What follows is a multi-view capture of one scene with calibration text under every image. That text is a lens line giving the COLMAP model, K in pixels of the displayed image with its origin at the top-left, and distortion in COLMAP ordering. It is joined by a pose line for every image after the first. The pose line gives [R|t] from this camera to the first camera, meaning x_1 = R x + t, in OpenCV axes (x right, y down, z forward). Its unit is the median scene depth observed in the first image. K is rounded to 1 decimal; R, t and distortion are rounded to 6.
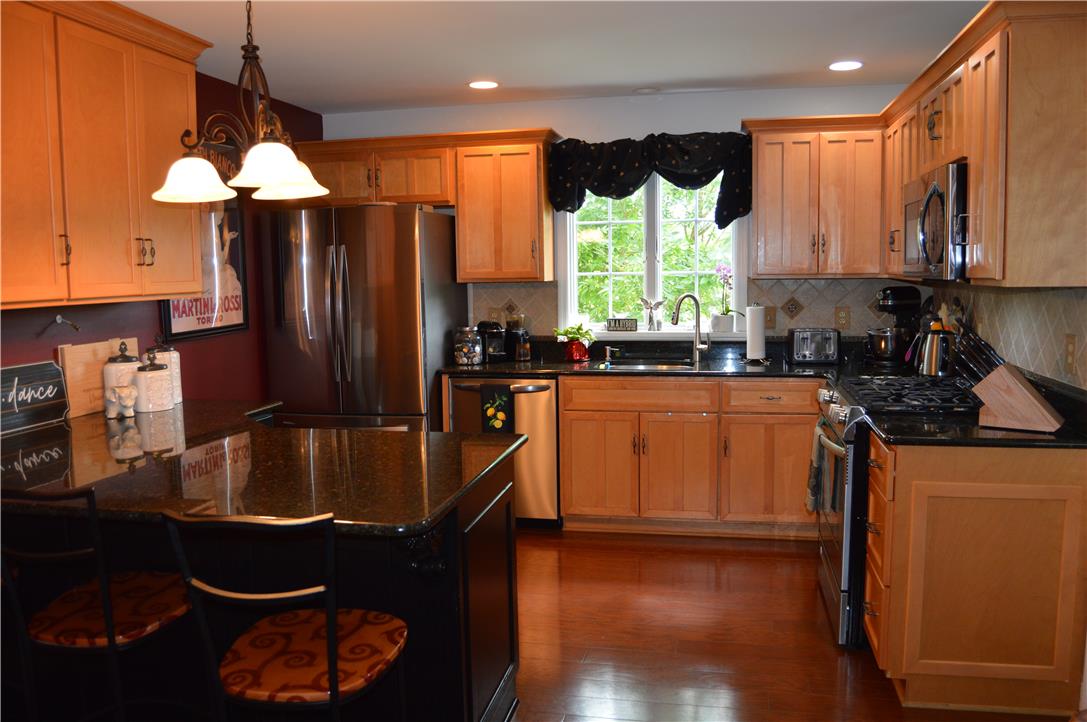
lens RADIAL K [[866.5, 0, 550.0], [0, 866.5, 366.3], [0, 0, 1]] dist [-0.087324, 0.028719]
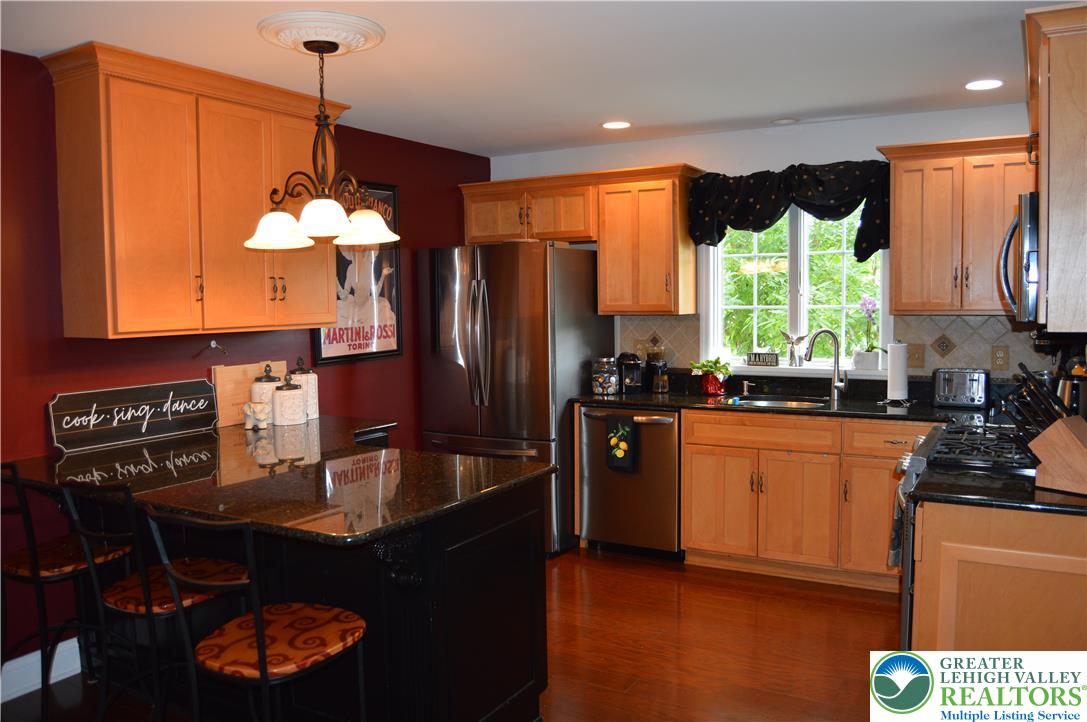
lens RADIAL K [[866.5, 0, 549.7], [0, 866.5, 365.5], [0, 0, 1]] dist [-0.087324, 0.028719]
pose [[0.948576, 0.027553, -0.315348, 0.183282], [-0.036766, 0.999052, -0.023304, -0.010578], [0.314407, 0.033700, 0.948690, -0.001739]]
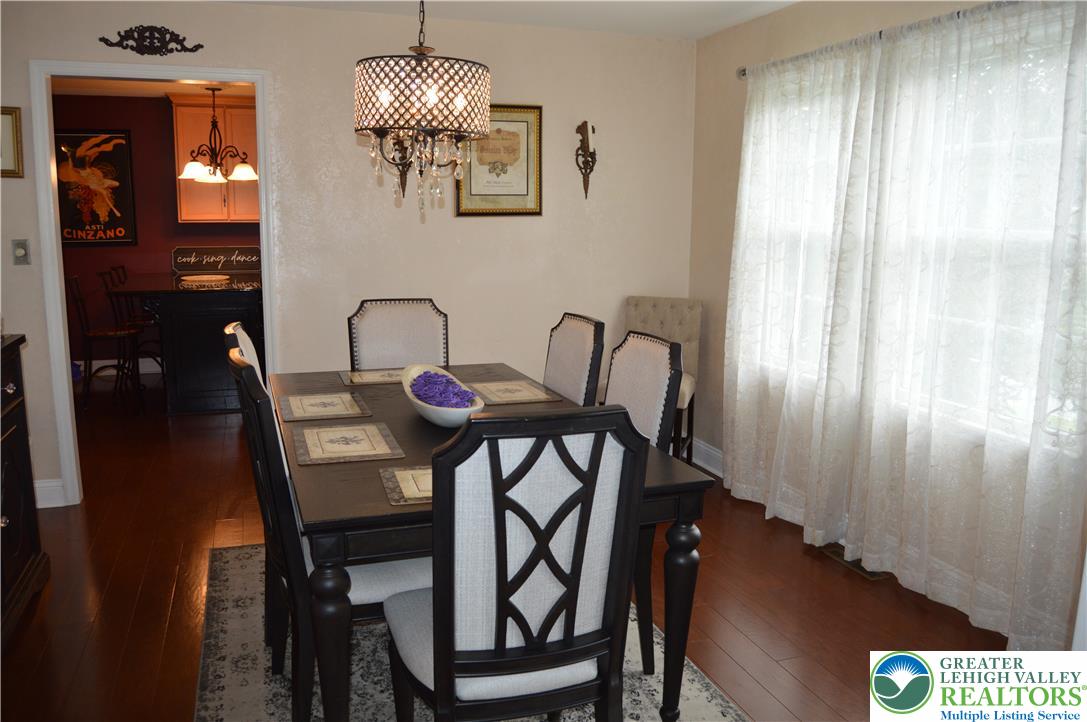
lens RADIAL K [[866.5, 0, 543.0], [0, 866.5, 362.7], [0, 0, 1]] dist [-0.087324, 0.028719]
pose [[0.506534, 0.169788, -0.845338, 1.368772], [-0.115875, 0.984931, 0.128392, -0.060726], [0.854398, 0.032919, 0.518575, 0.310740]]
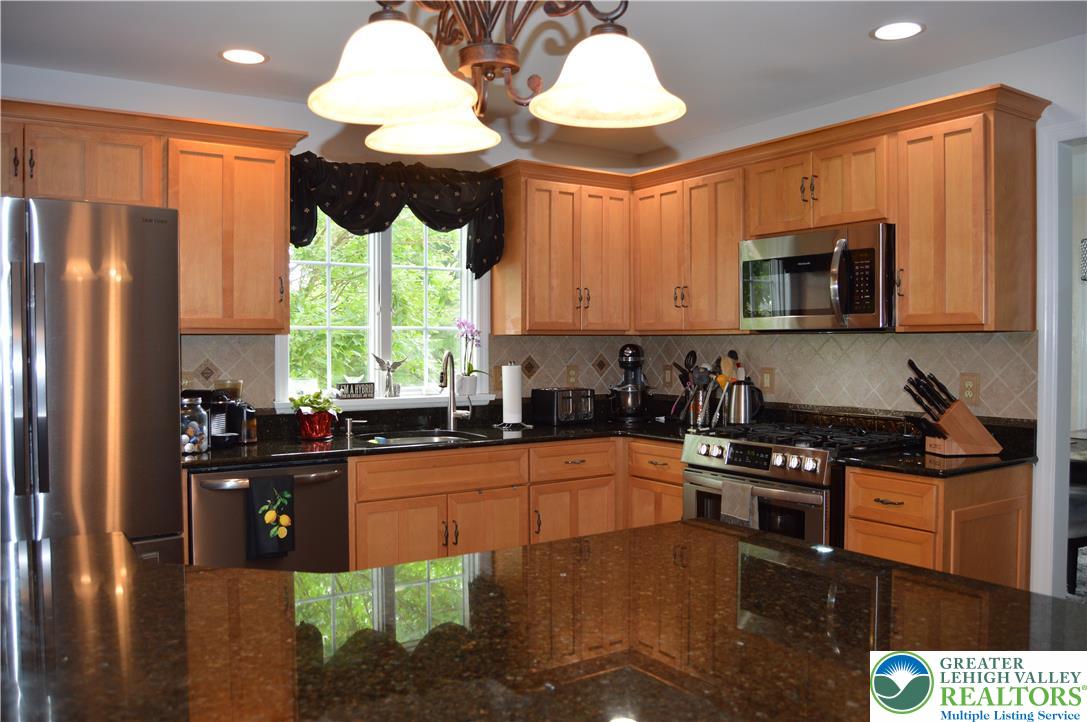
lens RADIAL K [[866.5, 0, 548.4], [0, 866.5, 362.6], [0, 0, 1]] dist [-0.087324, 0.028719]
pose [[0.703579, -0.001399, 0.710615, -0.405253], [0.071065, 0.995124, -0.068402, -0.007489], [-0.707054, 0.098626, 0.700248, 0.352179]]
